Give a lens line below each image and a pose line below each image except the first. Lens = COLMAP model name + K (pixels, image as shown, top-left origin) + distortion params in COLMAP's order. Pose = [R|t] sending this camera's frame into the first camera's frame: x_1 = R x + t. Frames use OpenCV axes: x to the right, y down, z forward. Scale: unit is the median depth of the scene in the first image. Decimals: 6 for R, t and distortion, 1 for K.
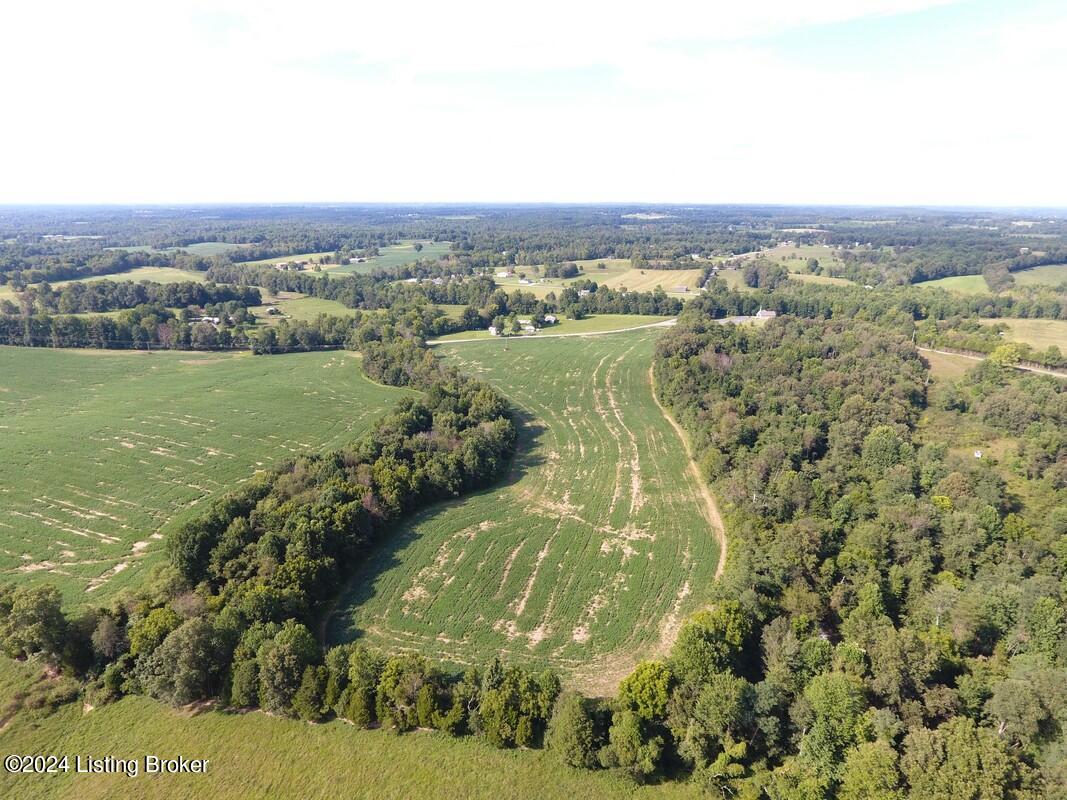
lens RADIAL K [[640.0, 0, 533.5], [0, 640.0, 400.0], [0, 0, 1]] dist [-0.004577, 0.000289]
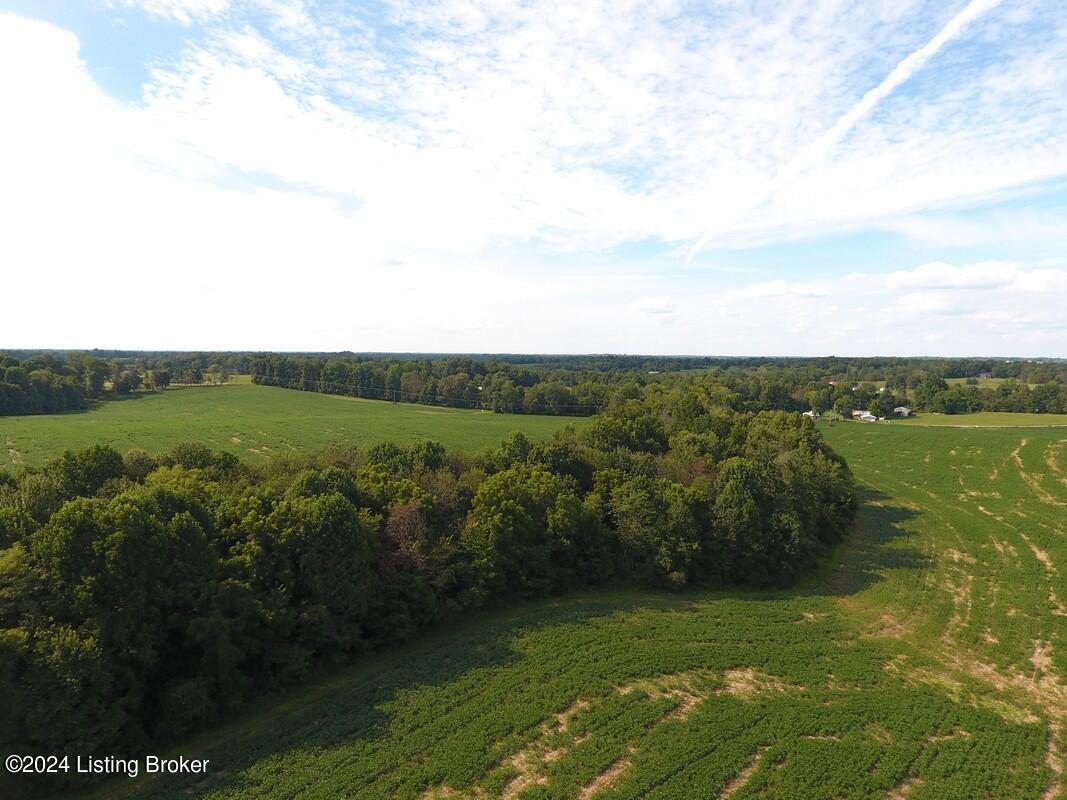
lens RADIAL K [[640.0, 0, 533.5], [0, 640.0, 400.0], [0, 0, 1]] dist [-0.004577, 0.000289]
pose [[0.889029, 0.055362, -0.454491, -0.031455], [-0.156665, 0.969526, -0.188351, 0.124597], [0.430213, 0.238652, 0.870610, 0.593306]]
